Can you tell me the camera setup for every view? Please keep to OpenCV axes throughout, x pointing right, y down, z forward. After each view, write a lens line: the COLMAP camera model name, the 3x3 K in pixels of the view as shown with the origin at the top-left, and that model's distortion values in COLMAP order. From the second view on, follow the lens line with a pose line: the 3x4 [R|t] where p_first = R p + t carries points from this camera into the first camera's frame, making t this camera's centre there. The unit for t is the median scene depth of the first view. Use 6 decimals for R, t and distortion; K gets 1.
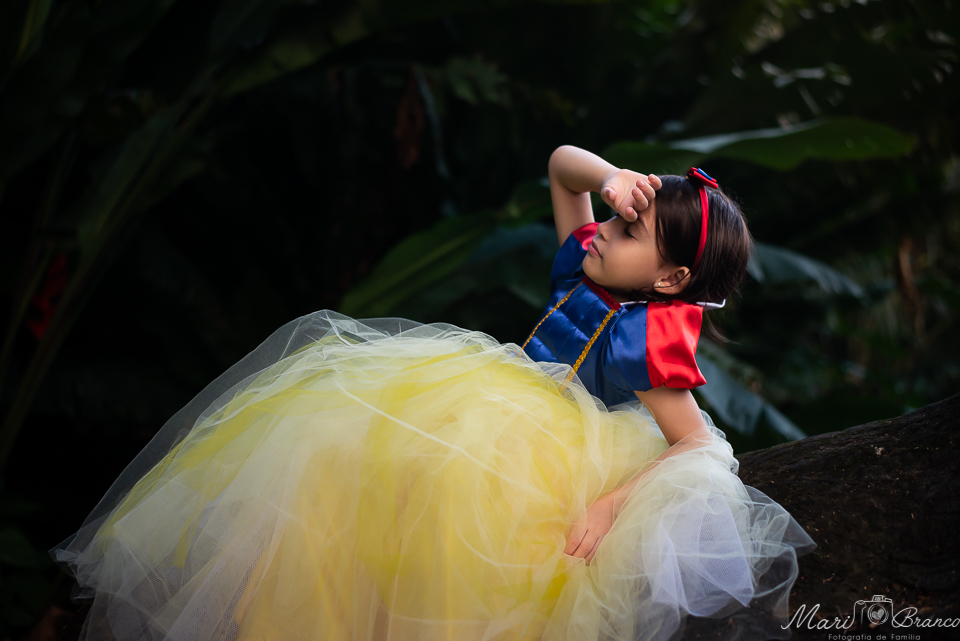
lens RADIAL K [[1411.0, 0, 484.2], [0, 1411.0, 329.0], [0, 0, 1]] dist [-0.081784, 0.000000]
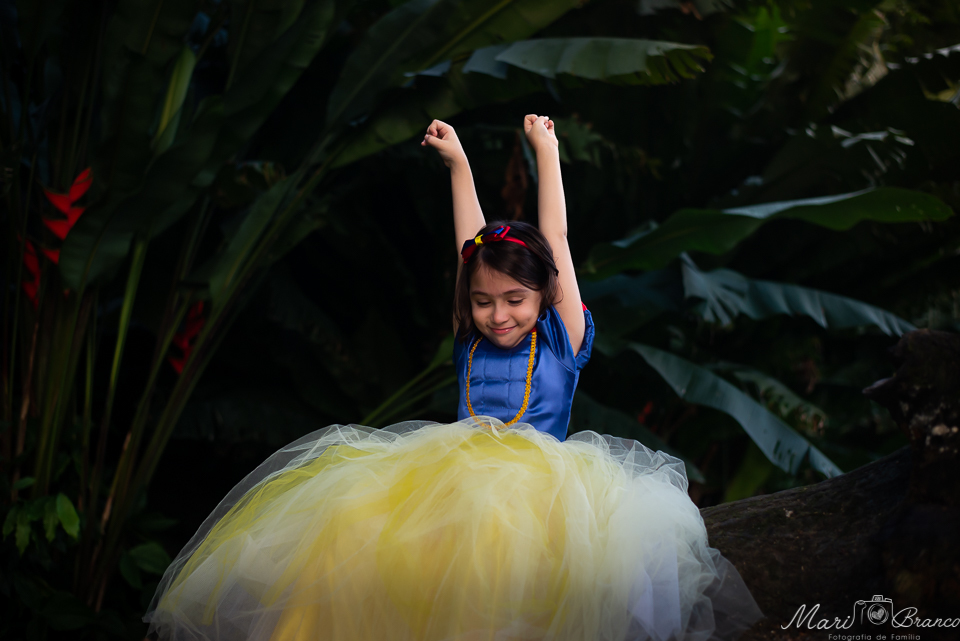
lens RADIAL K [[1411.0, 0, 475.4], [0, 1411.0, 316.3], [0, 0, 1]] dist [-0.081784, 0.000000]
pose [[0.992435, 0.004756, -0.122677, 0.068461], [-0.006247, 0.999911, -0.011773, -0.031431], [0.122610, 0.012450, 0.992377, -0.120095]]
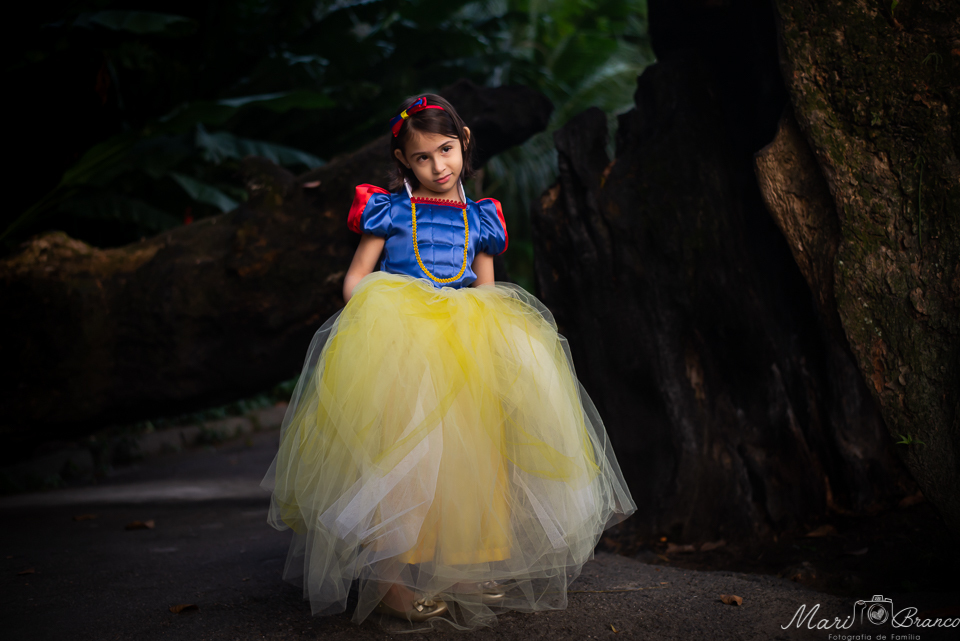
lens RADIAL K [[1411.0, 0, 485.2], [0, 1411.0, 316.5], [0, 0, 1]] dist [-0.081784, 0.000000]
pose [[0.983400, -0.014270, 0.180888, 0.135306], [-0.001453, 0.996251, 0.086496, 0.006906], [-0.181444, -0.085323, 0.979693, -1.122969]]
